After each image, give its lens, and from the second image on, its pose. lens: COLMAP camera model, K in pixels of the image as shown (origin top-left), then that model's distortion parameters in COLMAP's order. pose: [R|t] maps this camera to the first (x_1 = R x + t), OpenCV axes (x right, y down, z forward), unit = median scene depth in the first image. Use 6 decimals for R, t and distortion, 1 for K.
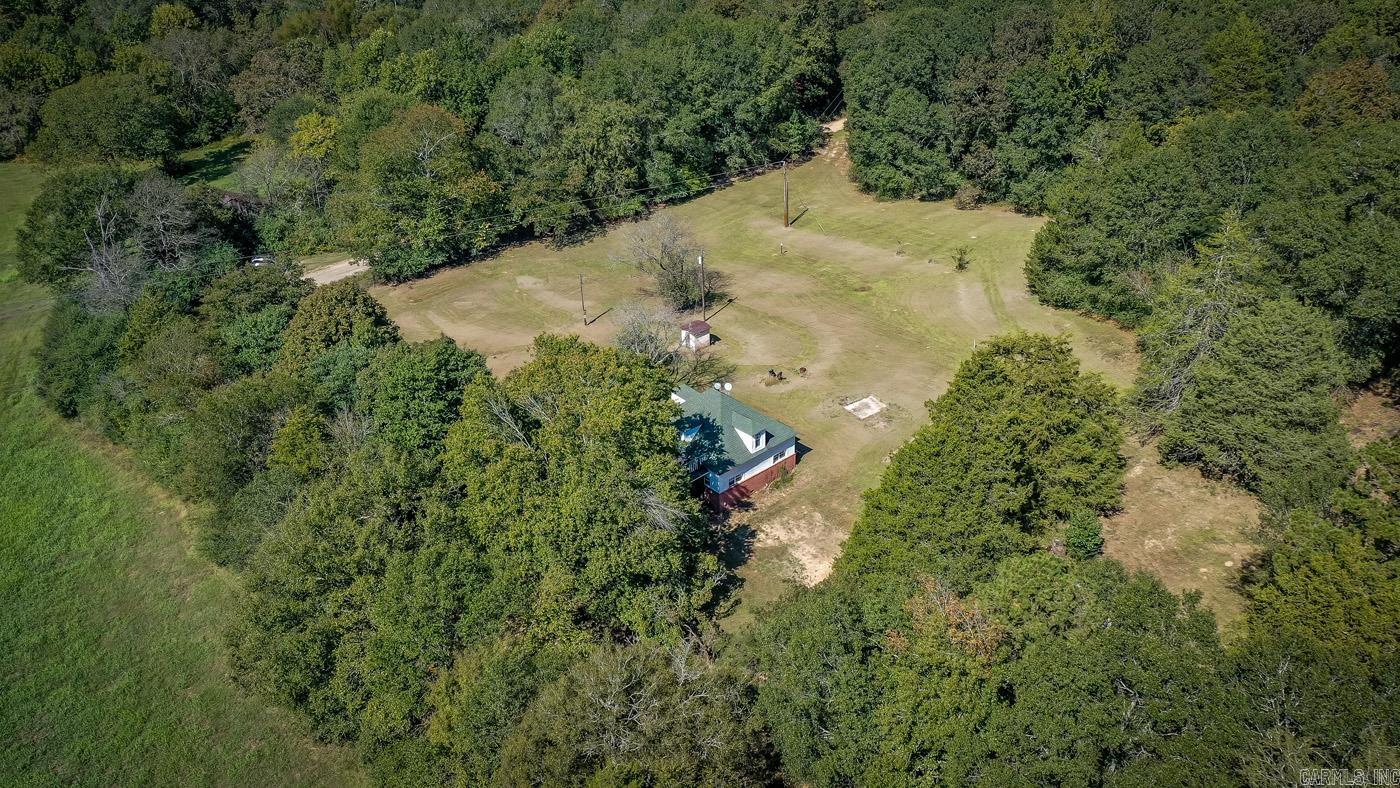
lens RADIAL K [[1118.8, 0, 702.2], [0, 1118.8, 389.4], [0, 0, 1]] dist [0.025212, 0.008597]
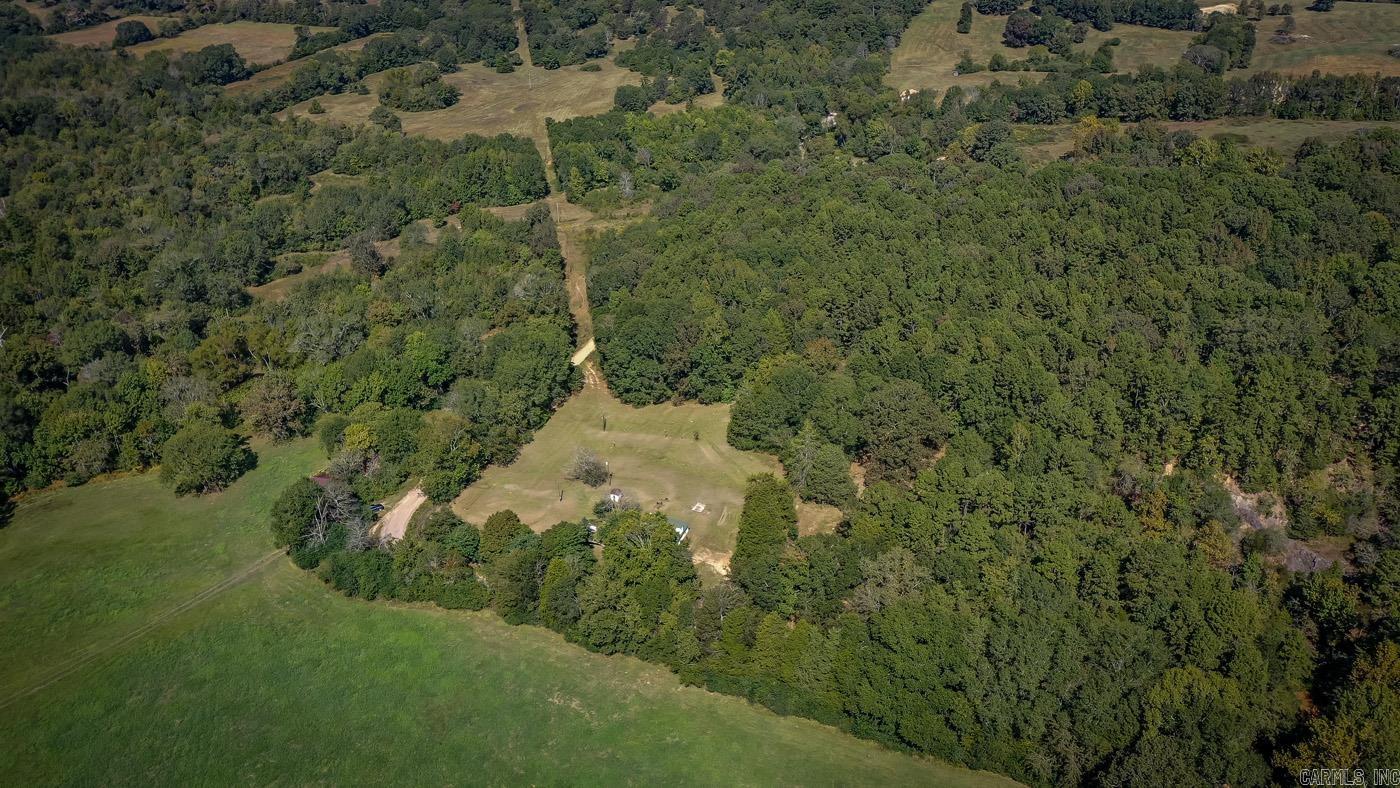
lens RADIAL K [[1118.8, 0, 705.6], [0, 1118.8, 394.3], [0, 0, 1]] dist [0.025212, 0.008597]
pose [[0.885509, -0.202171, 0.418330, -0.712448], [0.223275, 0.974754, -0.001541, -0.189485], [-0.407457, 0.094767, 0.908294, -1.149029]]
